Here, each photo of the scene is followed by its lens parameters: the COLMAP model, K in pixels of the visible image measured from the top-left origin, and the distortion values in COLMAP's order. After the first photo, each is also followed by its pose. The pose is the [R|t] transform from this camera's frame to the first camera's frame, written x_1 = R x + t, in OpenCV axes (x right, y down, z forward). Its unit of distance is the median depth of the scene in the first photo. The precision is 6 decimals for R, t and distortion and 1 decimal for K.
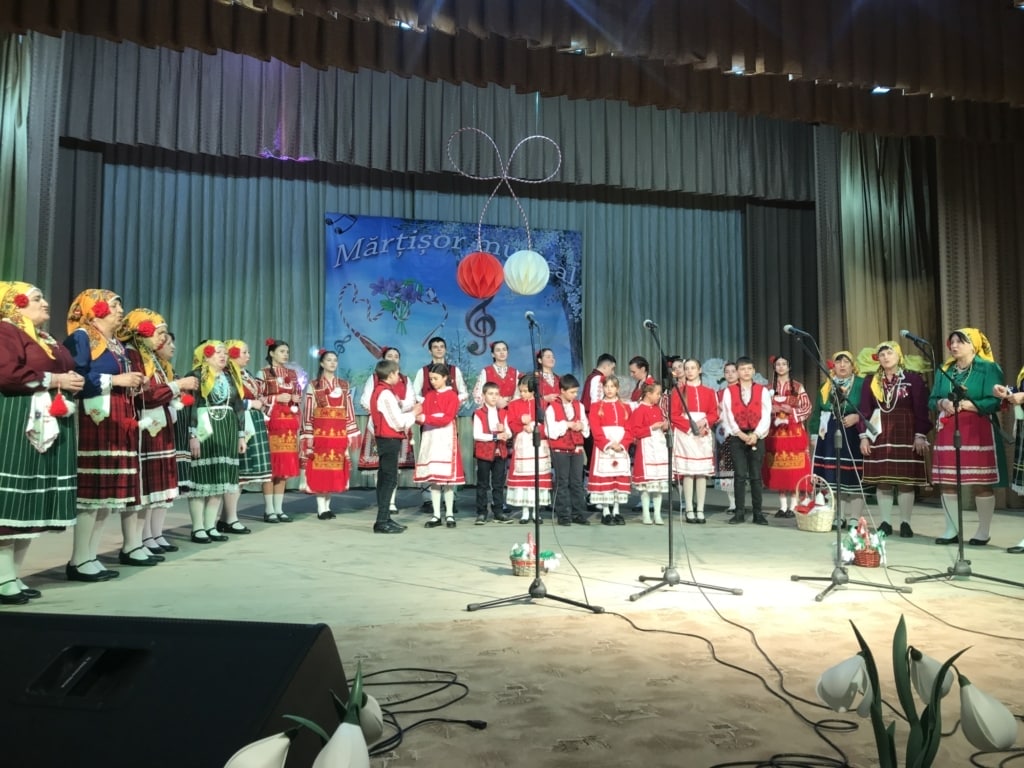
lens RADIAL K [[823.6, 0, 523.3], [0, 823.6, 385.9], [0, 0, 1]] dist [0.050800, -0.060180]
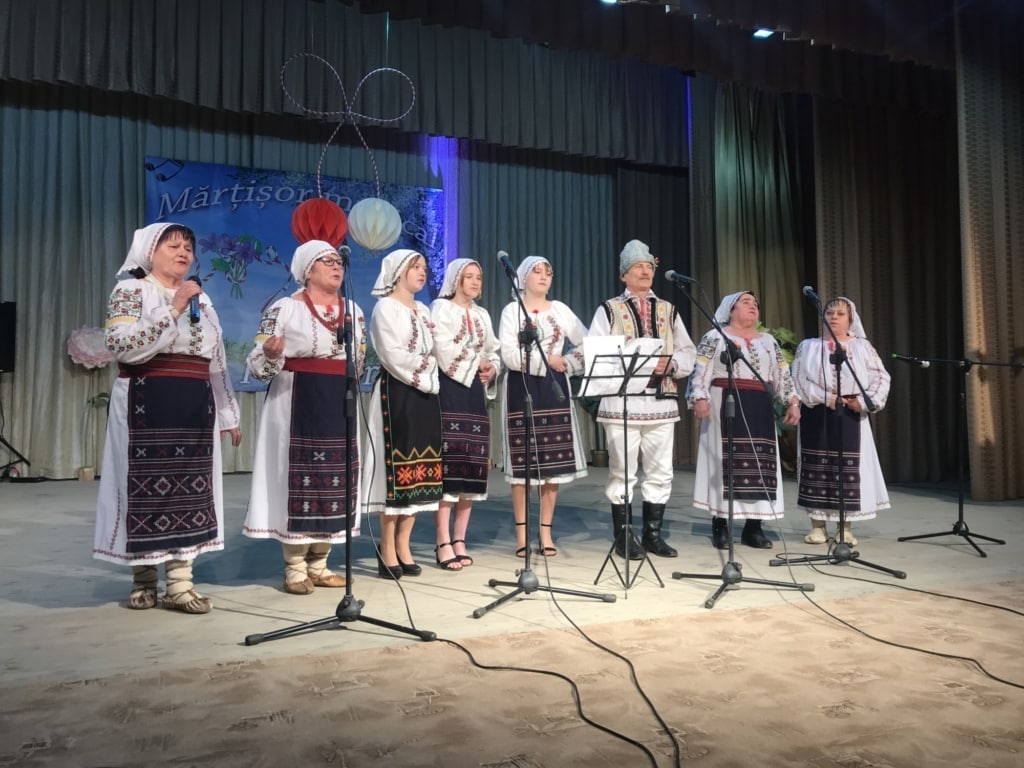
lens RADIAL K [[835.3, 0, 517.3], [0, 835.3, 374.9], [0, 0, 1]] dist [0.010008, 0.007477]
pose [[0.989252, 0.001584, 0.146212, 0.017873], [-0.003200, 0.999936, 0.010814, 0.008762], [-0.146185, -0.011166, 0.989194, 0.075334]]
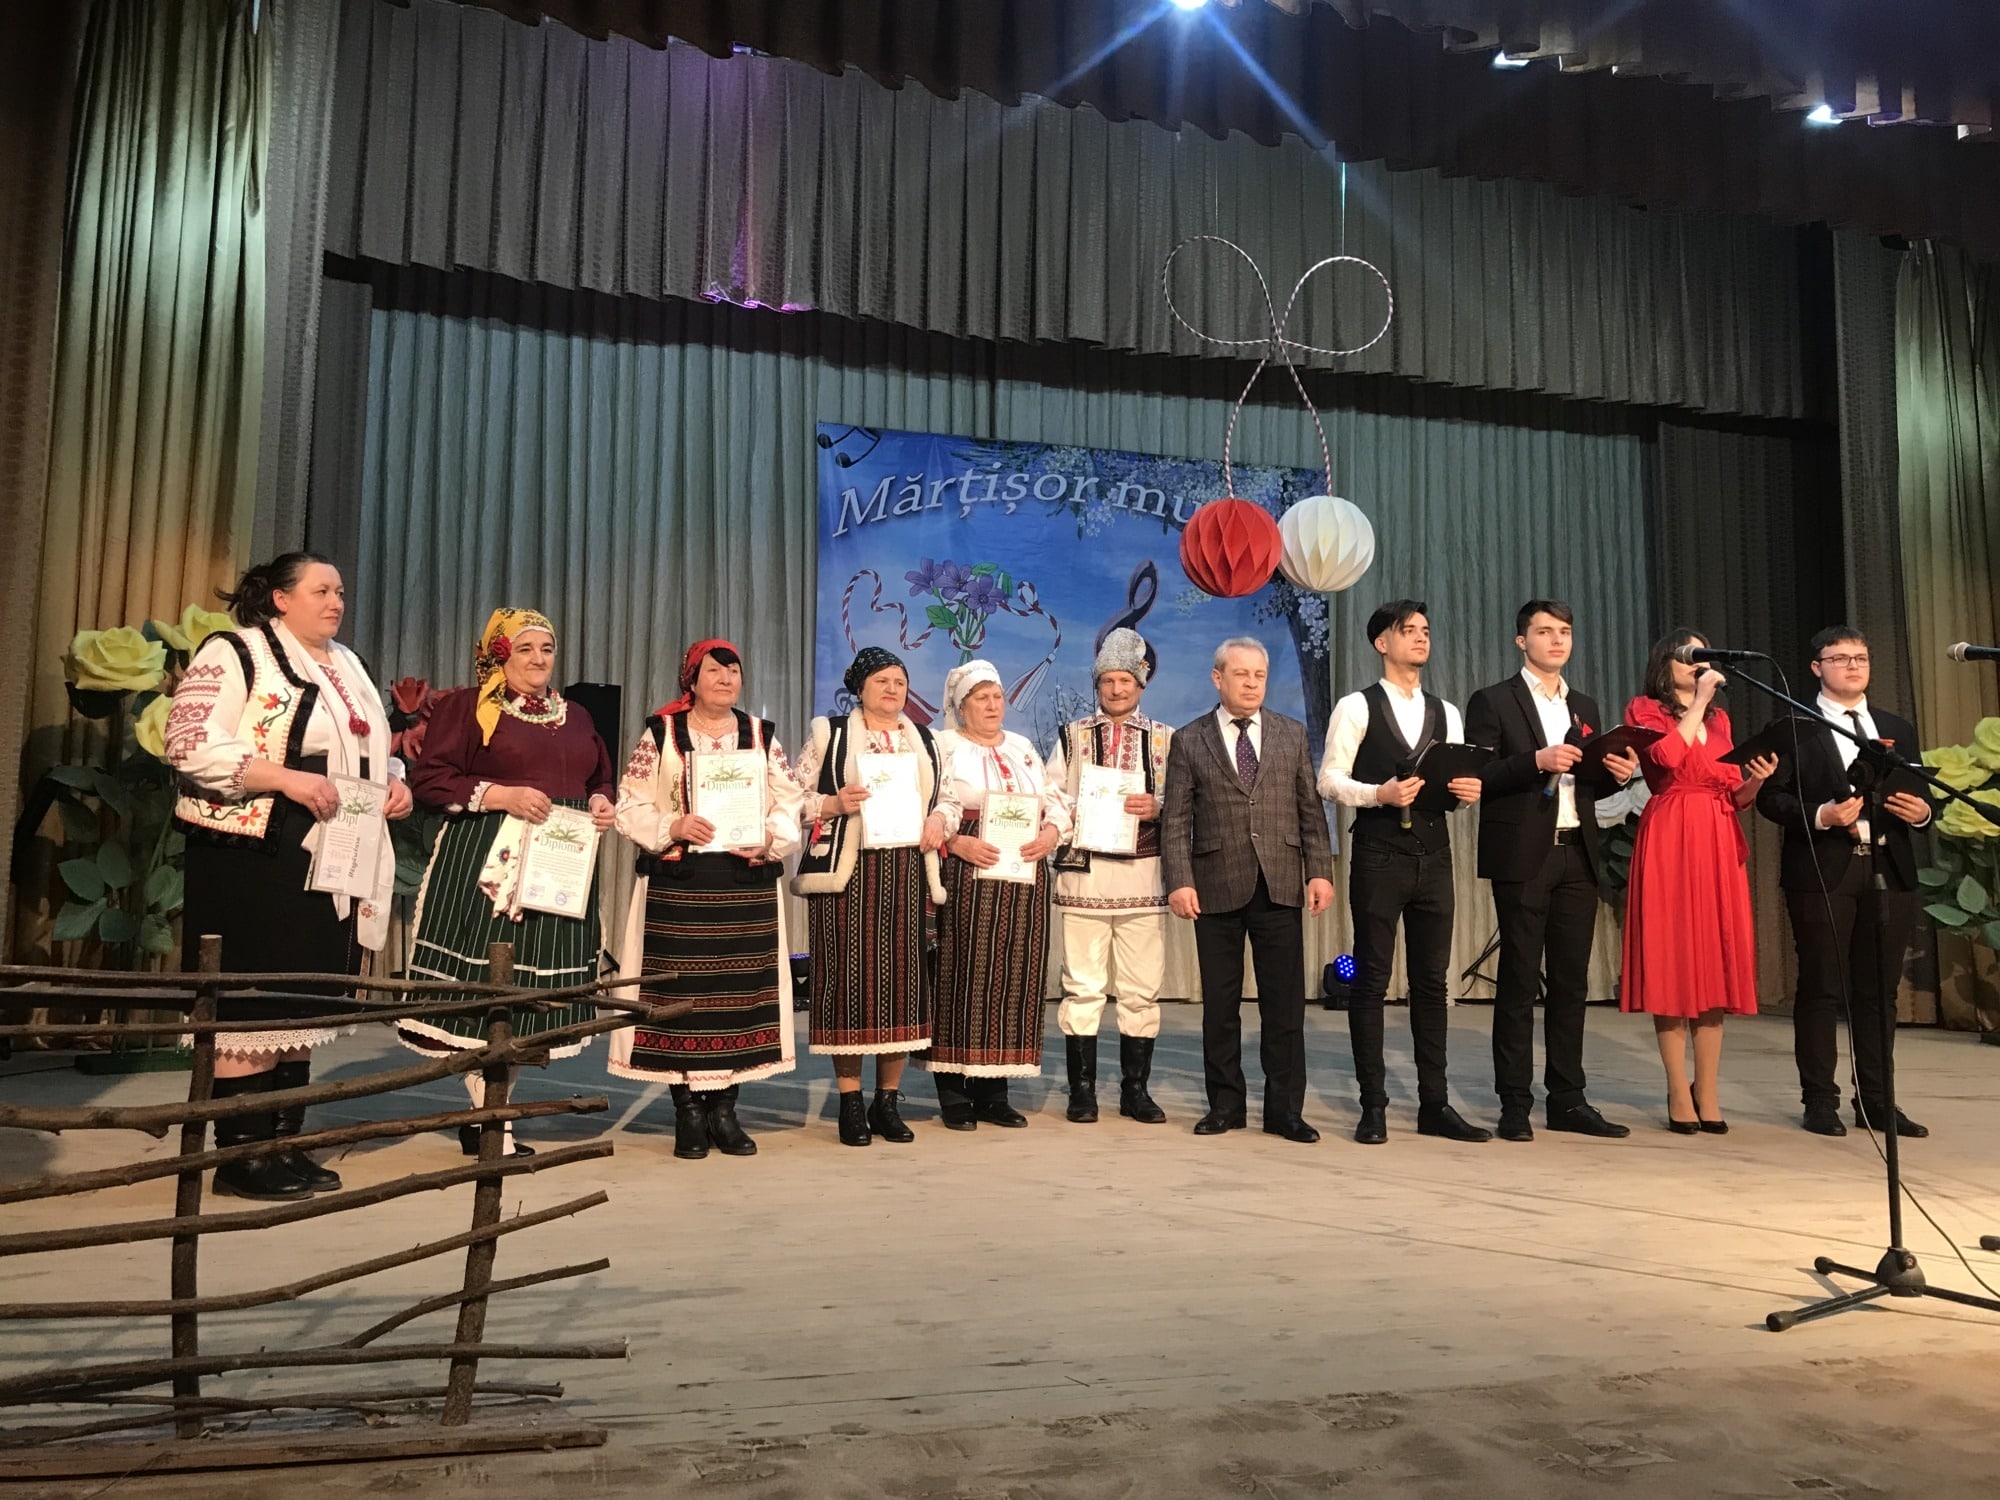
lens RADIAL K [[1619.8, 0, 1019.3], [0, 1619.8, 755.0], [0, 0, 1]] dist [0.096024, -0.152915]
pose [[0.999681, 0.015161, 0.020177, -0.138412], [-0.014687, 0.999618, -0.023431, 0.004271], [-0.020524, 0.023127, 0.999522, 0.058235]]
